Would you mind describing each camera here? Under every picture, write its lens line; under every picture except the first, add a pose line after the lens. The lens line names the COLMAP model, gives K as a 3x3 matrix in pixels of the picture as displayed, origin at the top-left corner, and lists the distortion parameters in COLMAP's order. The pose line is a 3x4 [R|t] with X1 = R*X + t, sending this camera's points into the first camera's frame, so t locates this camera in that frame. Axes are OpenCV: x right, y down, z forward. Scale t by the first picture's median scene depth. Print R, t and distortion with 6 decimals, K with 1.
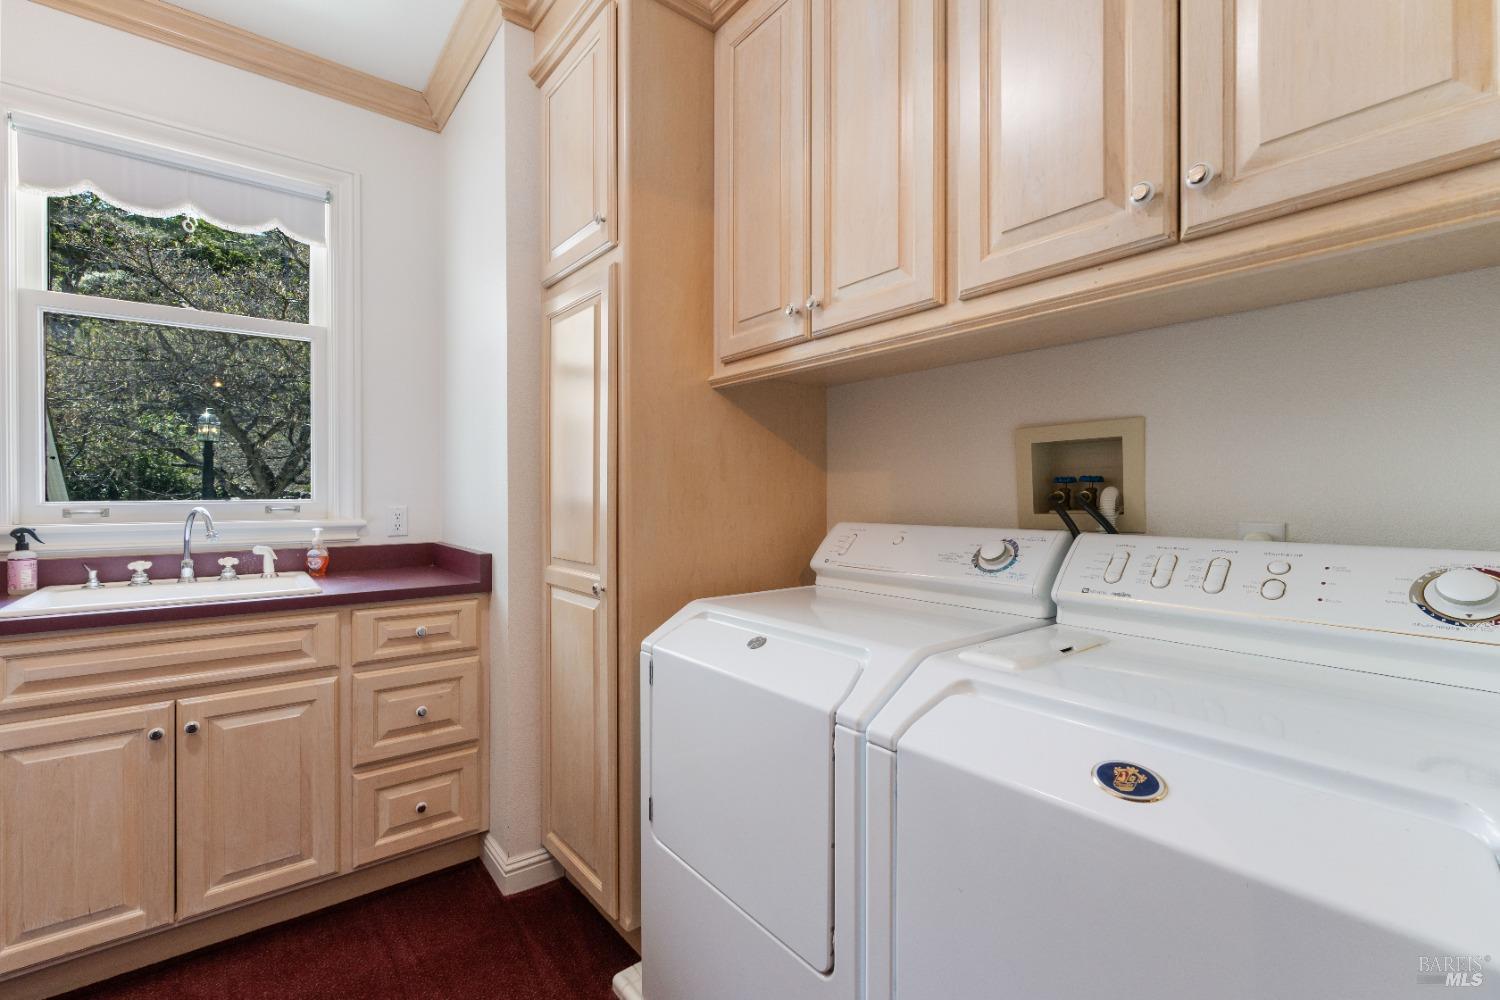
lens RADIAL K [[645.3, 0, 750.0], [0, 645.3, 500.0], [0, 0, 1]] dist [0.000160, -0.000076]
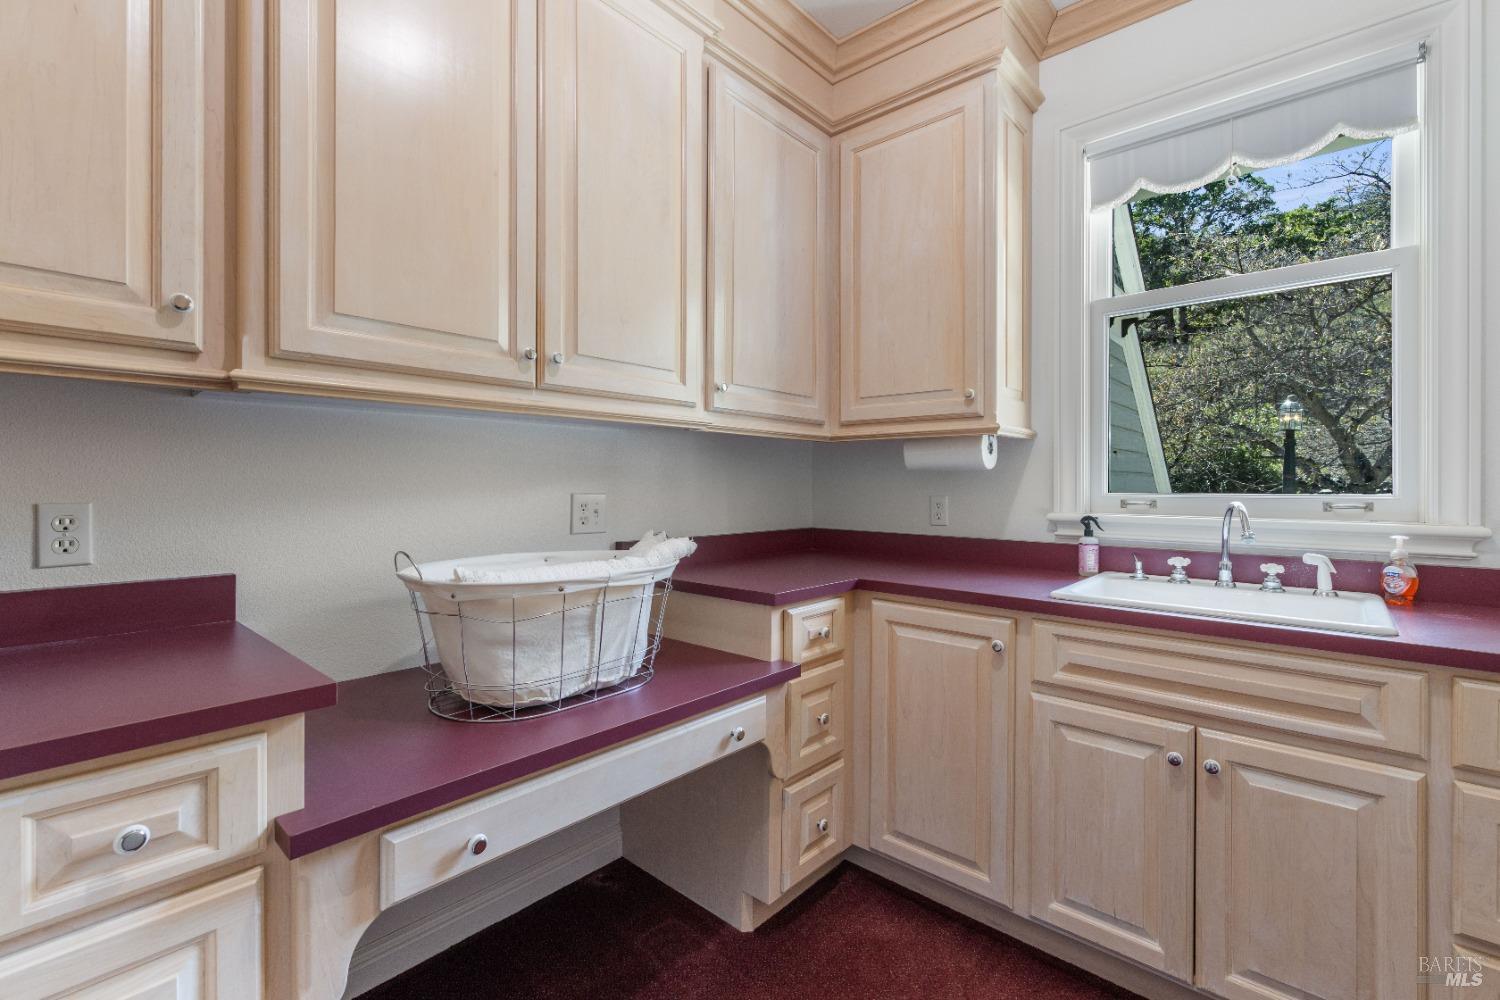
lens RADIAL K [[658.1, 0, 752.8], [0, 658.1, 482.0], [0, 0, 1]] dist [-0.000866, 0.000190]
pose [[0.178241, -0.001622, -0.983986, -0.109109], [-0.012287, 0.999917, -0.003874, -0.003195], [0.983910, 0.012781, 0.178206, 0.210673]]
